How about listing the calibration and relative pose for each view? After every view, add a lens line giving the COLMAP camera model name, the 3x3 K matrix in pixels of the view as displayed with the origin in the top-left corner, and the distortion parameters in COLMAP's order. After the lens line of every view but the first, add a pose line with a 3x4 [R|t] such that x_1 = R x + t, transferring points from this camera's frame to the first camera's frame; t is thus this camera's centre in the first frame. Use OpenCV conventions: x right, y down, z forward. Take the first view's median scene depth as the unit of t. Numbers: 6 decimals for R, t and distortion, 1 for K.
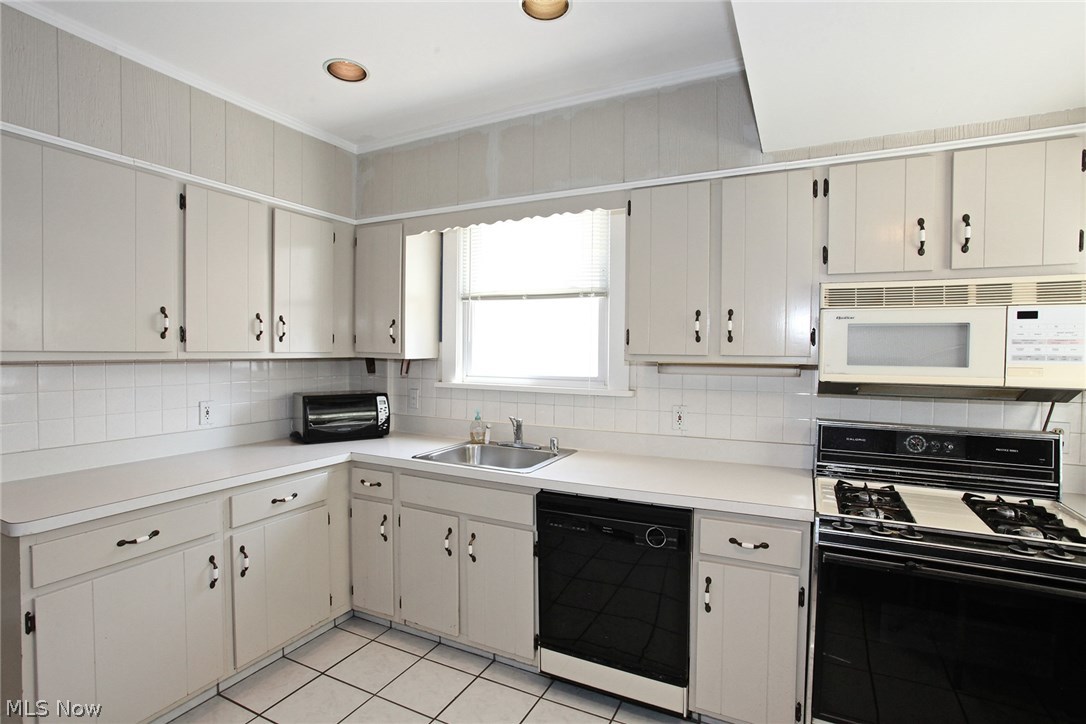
lens RADIAL K [[530.3, 0, 540.9], [0, 530.3, 363.1], [0, 0, 1]] dist [-0.080119, 0.035655]
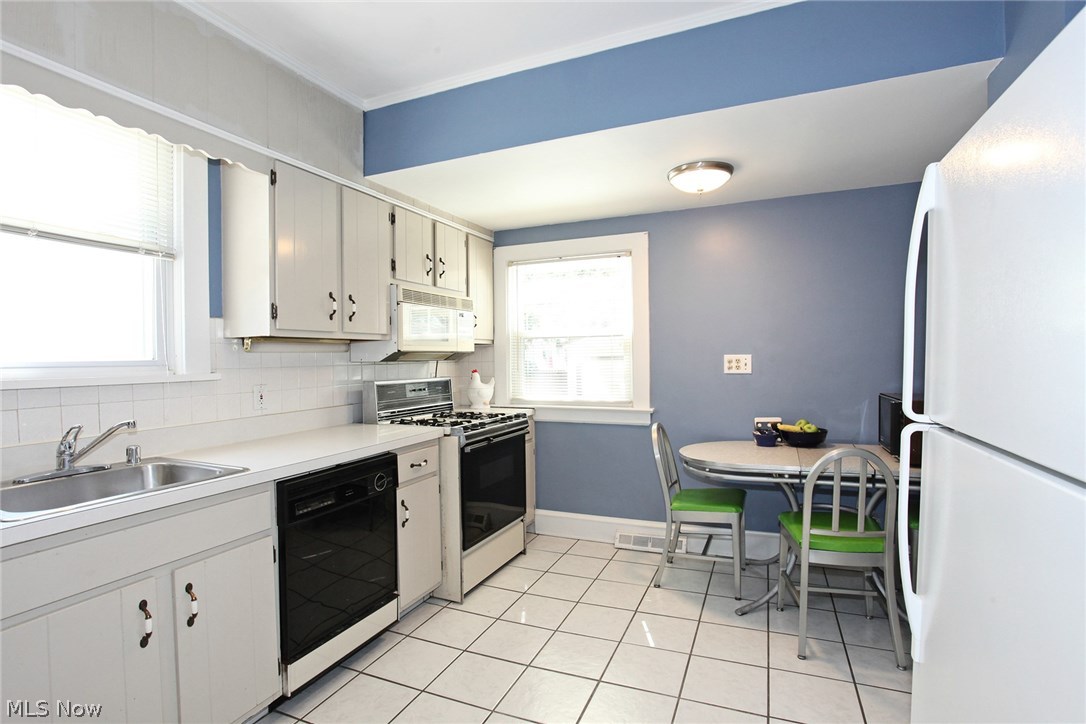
lens RADIAL K [[530.3, 0, 540.9], [0, 530.3, 363.1], [0, 0, 1]] dist [-0.080119, 0.035655]
pose [[-0.057119, -0.017966, 0.998206, -0.860382], [0.041205, 0.998944, 0.020337, 0.048506], [-0.997517, 0.042293, -0.056318, 0.611887]]
